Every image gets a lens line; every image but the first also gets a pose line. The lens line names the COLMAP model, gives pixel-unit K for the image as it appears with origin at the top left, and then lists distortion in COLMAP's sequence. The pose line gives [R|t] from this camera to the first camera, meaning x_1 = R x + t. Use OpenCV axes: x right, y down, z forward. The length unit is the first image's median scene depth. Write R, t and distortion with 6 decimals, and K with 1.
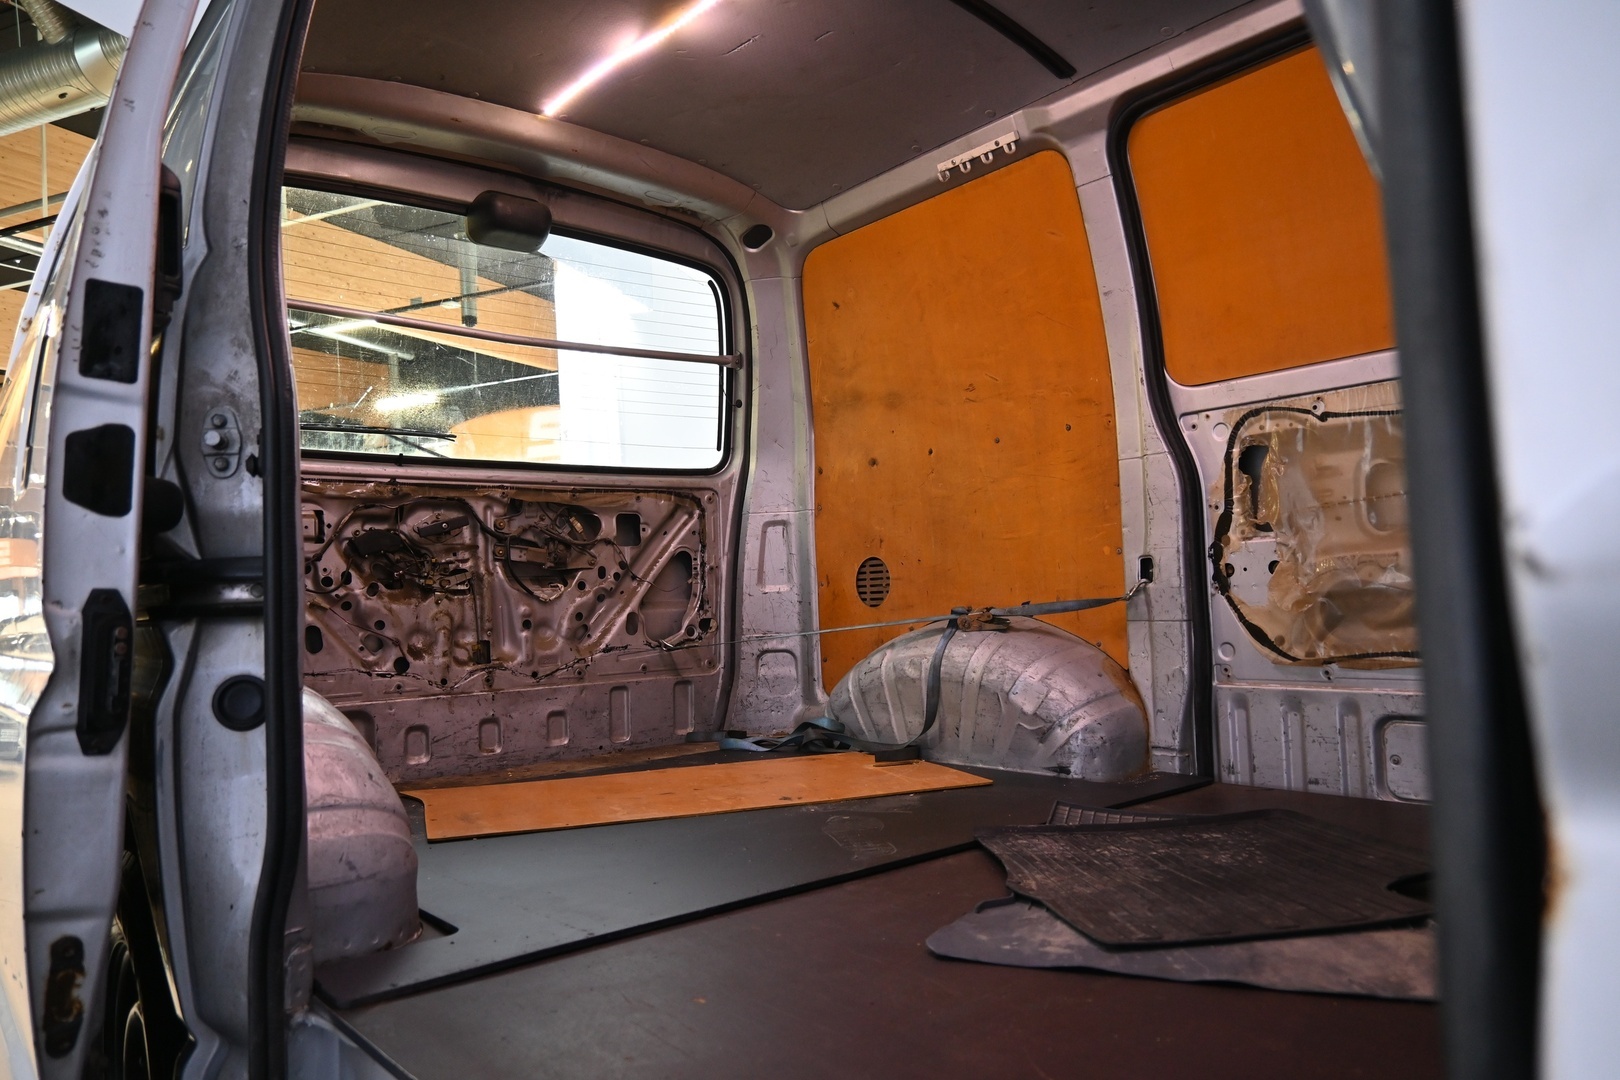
lens RADIAL K [[1101.3, 0, 810.0], [0, 1101.3, 540.0], [0, 0, 1]] dist [-0.003272, -0.002169]
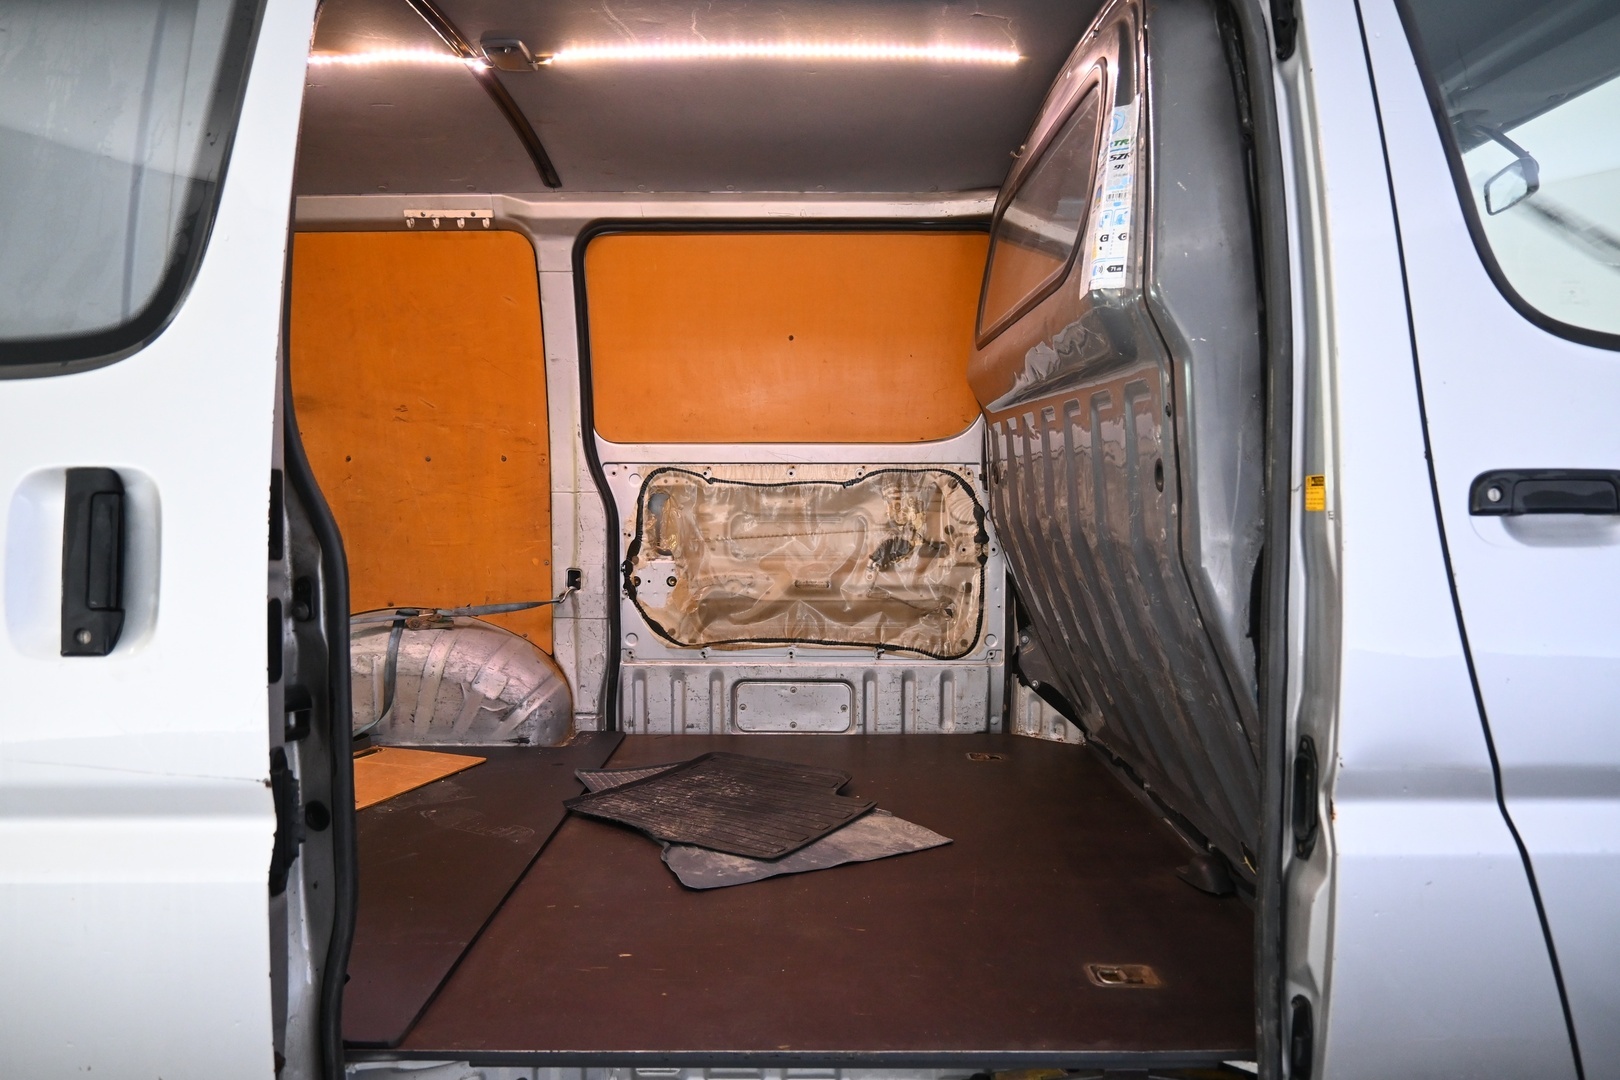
lens RADIAL K [[1101.3, 0, 810.0], [0, 1101.3, 540.0], [0, 0, 1]] dist [-0.003272, -0.002169]
pose [[0.648497, -0.005308, 0.761199, -0.525488], [-0.066352, 0.995775, 0.063472, -0.125492], [-0.758320, -0.091669, 0.645405, -0.052073]]
